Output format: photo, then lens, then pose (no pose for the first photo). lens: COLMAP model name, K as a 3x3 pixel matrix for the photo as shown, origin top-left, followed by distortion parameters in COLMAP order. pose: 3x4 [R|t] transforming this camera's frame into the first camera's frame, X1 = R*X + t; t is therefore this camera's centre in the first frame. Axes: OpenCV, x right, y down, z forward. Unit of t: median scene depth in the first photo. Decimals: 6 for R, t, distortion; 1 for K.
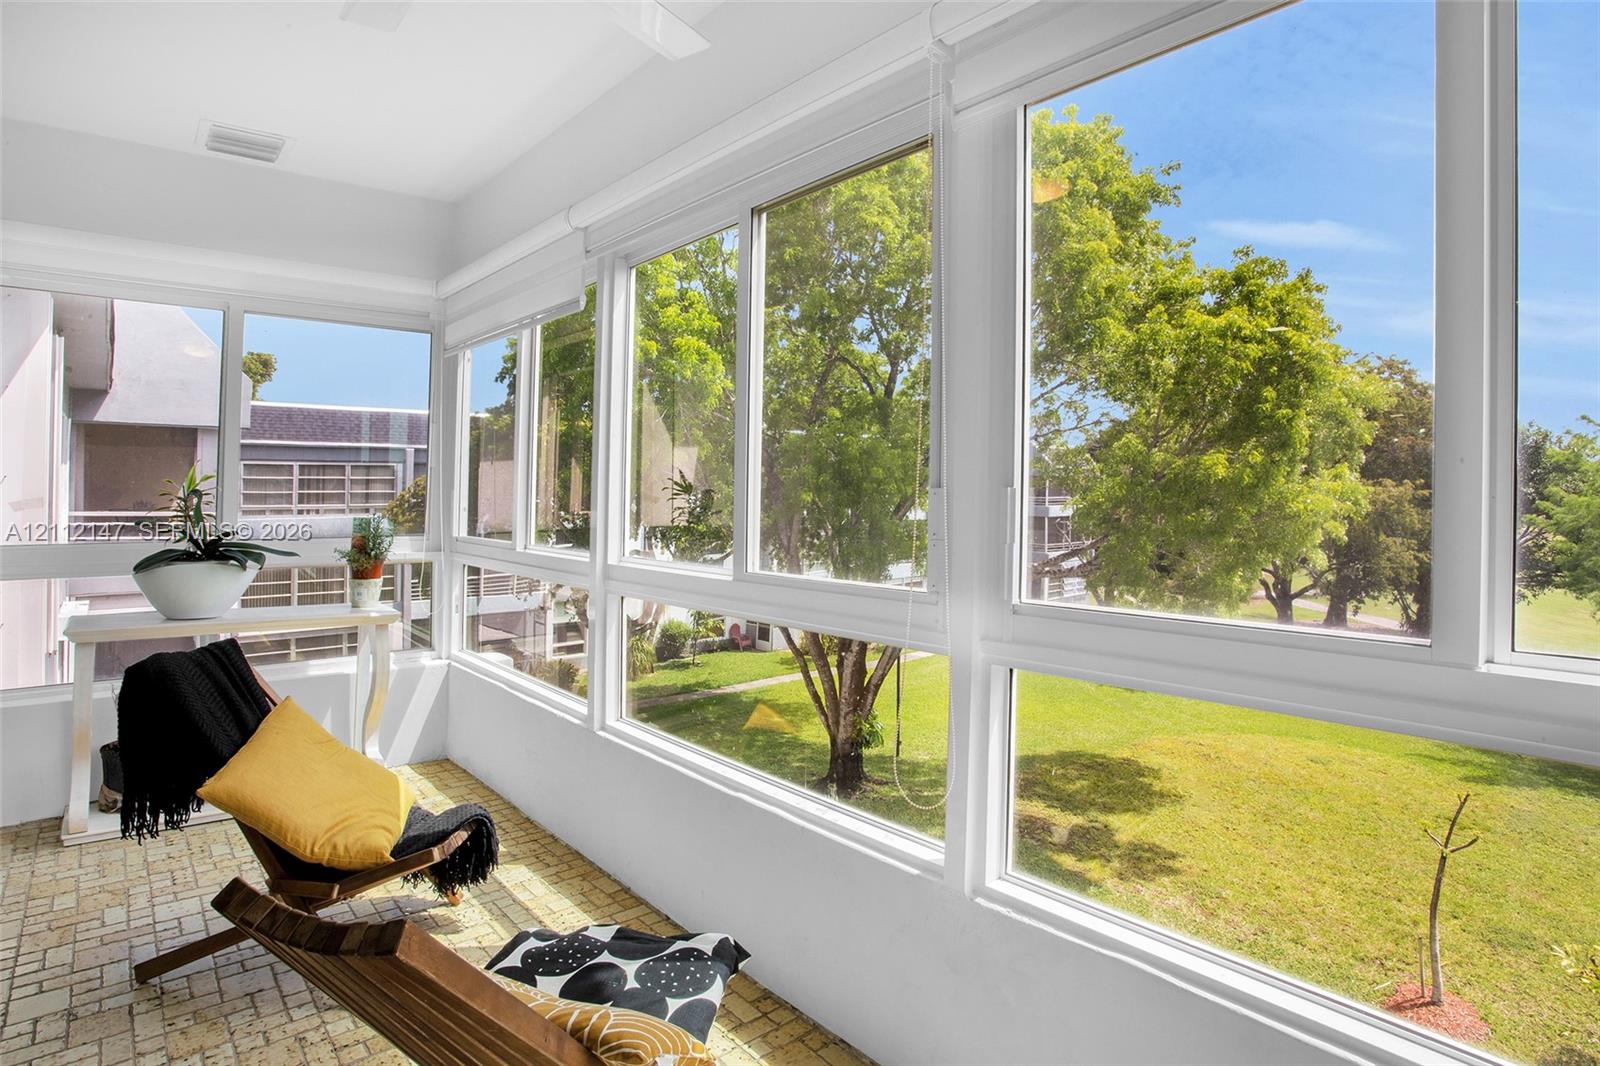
lens RADIAL K [[862.9, 0, 792.1], [0, 862.9, 495.1], [0, 0, 1]] dist [-0.056933, 0.025099]
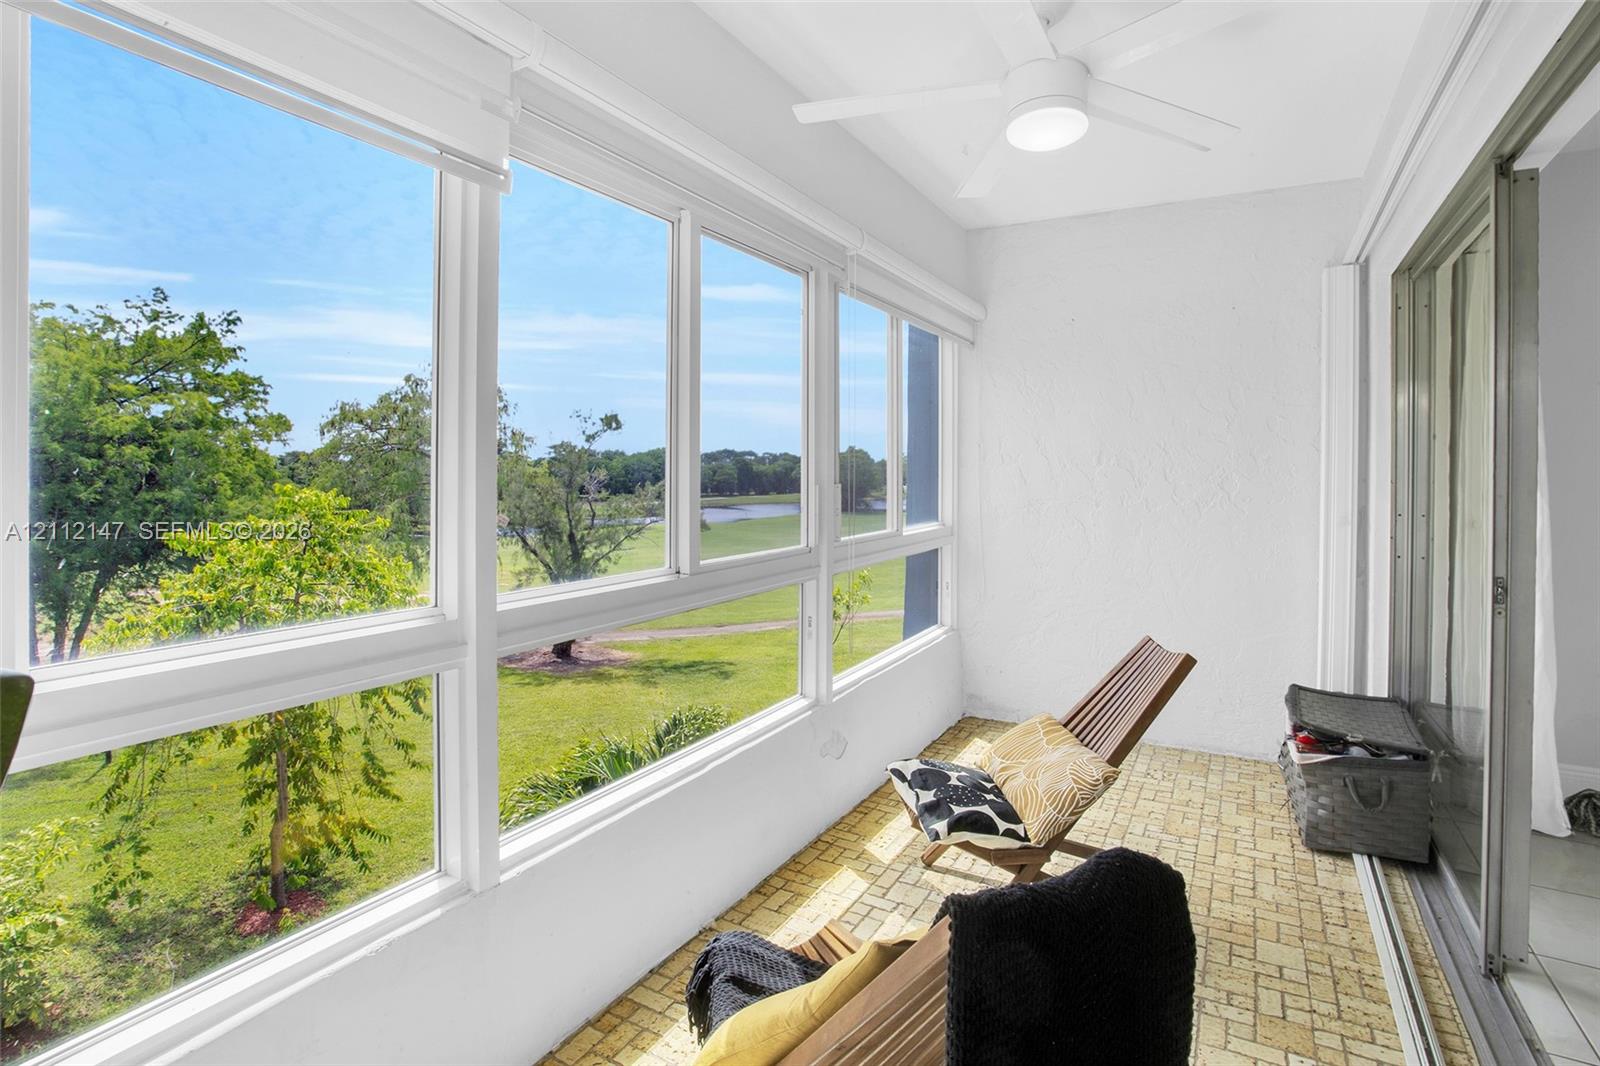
lens RADIAL K [[853.5, 0, 798.4], [0, 853.5, 486.3], [0, 0, 1]] dist [-0.064911, 0.034813]
pose [[-0.368646, -0.023131, 0.929282, -1.050606], [0.000848, 0.999682, 0.025220, -0.035089], [-0.929570, 0.010085, -0.368509, 1.226853]]
